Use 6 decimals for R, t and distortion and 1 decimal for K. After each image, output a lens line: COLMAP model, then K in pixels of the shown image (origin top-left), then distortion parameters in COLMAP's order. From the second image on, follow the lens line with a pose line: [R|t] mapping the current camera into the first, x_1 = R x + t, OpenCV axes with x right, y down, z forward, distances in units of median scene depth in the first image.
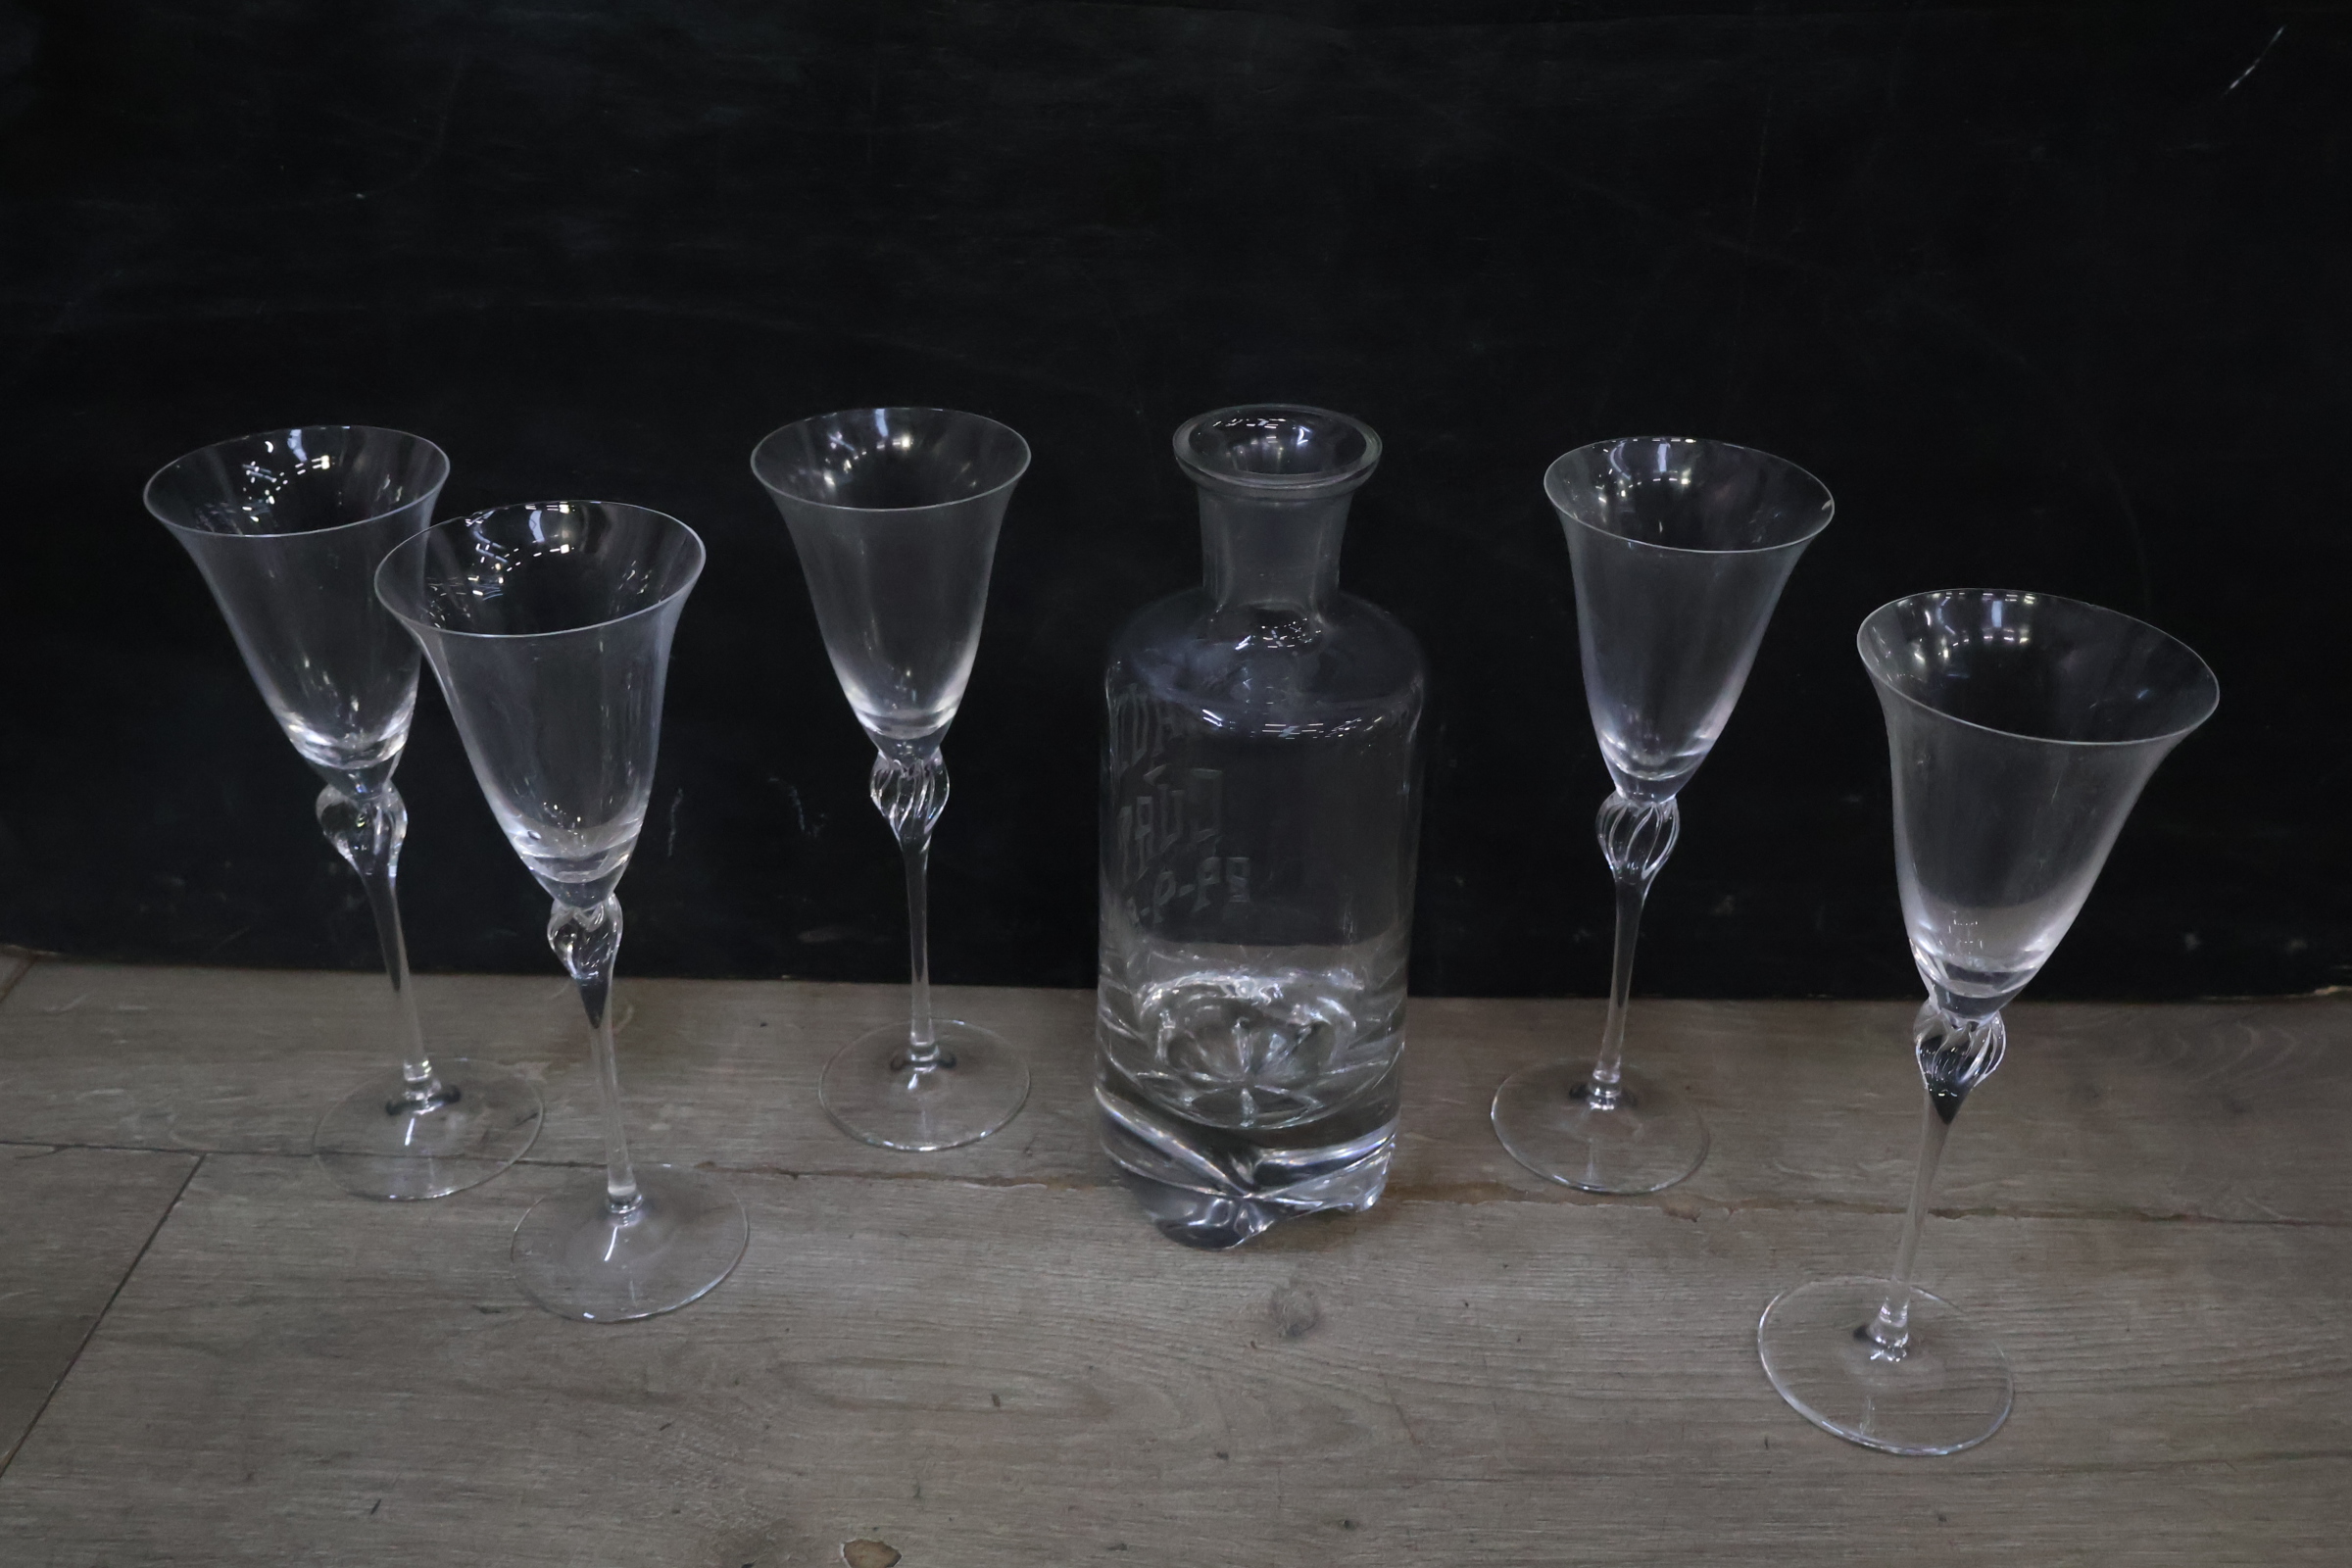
lens RADIAL K [[2259.9, 0, 1176.0], [0, 2259.9, 784.0], [0, 0, 1]] dist [0.016069, 0.009214]
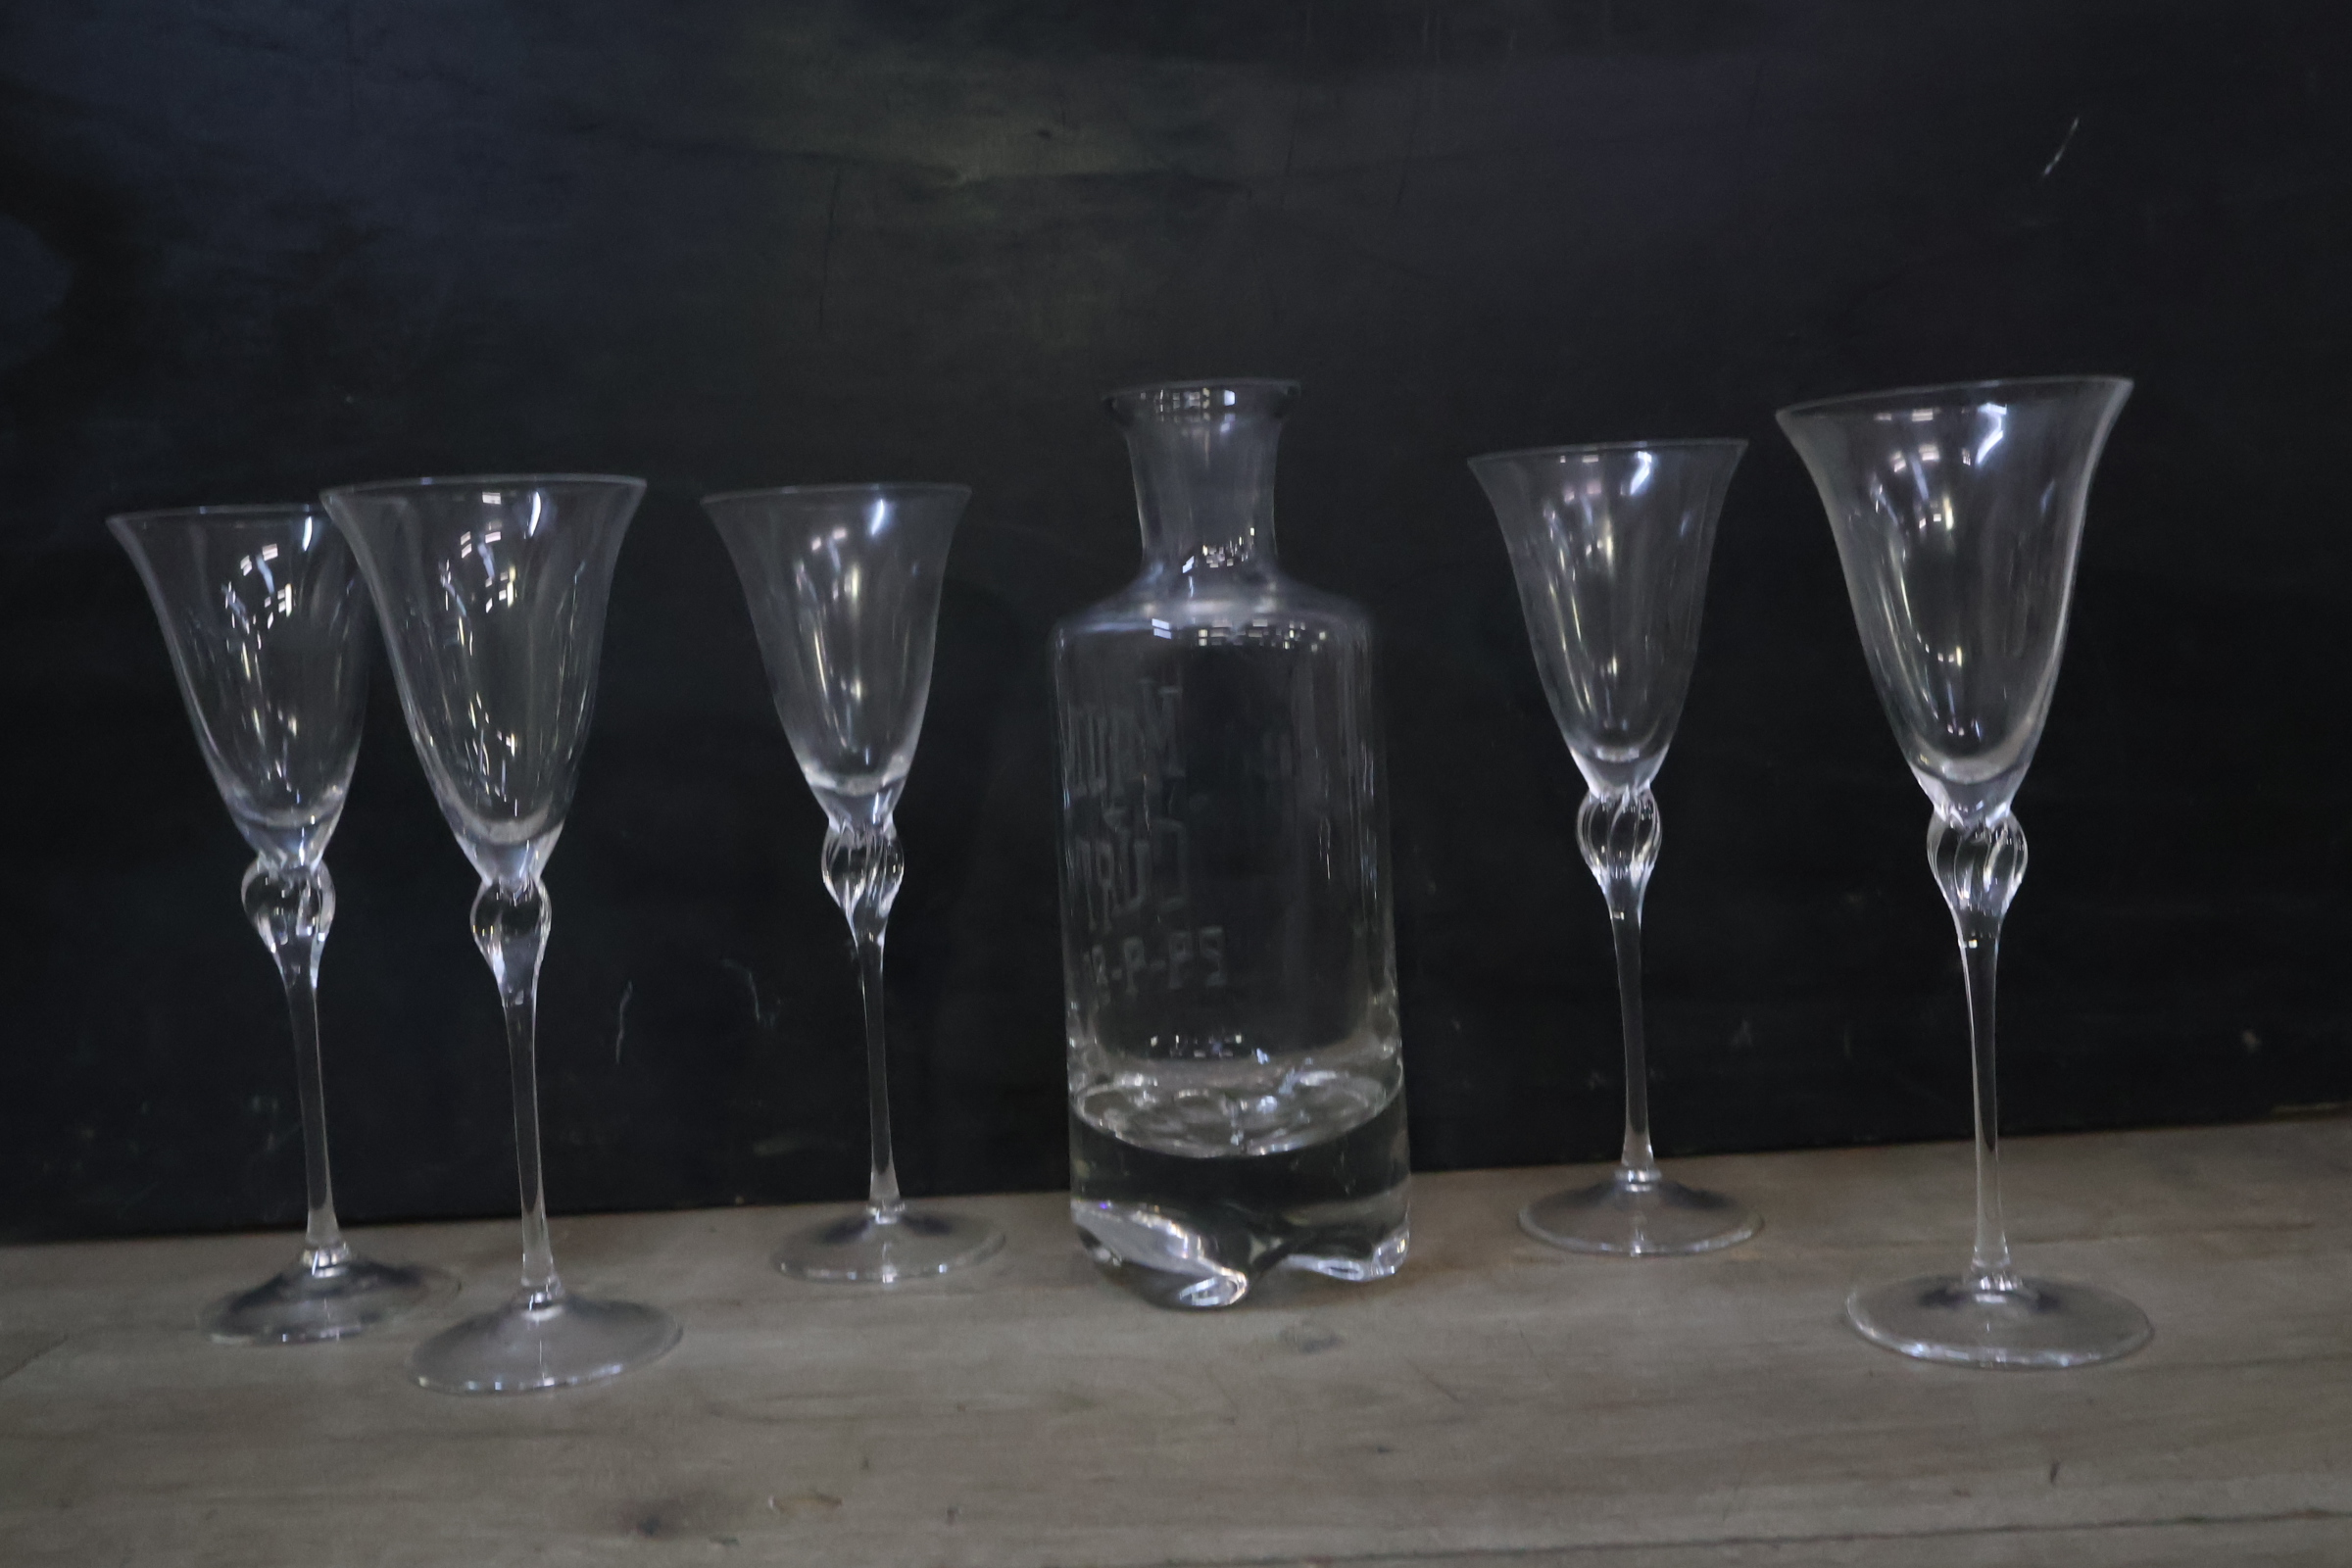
lens RADIAL K [[2259.9, 0, 1176.0], [0, 2259.9, 784.0], [0, 0, 1]] dist [0.016069, 0.009214]
pose [[0.997372, -0.071991, 0.008132, 0.010267], [0.068123, 0.893689, -0.443486, 0.417175], [0.024660, 0.442875, 0.896244, 0.127955]]
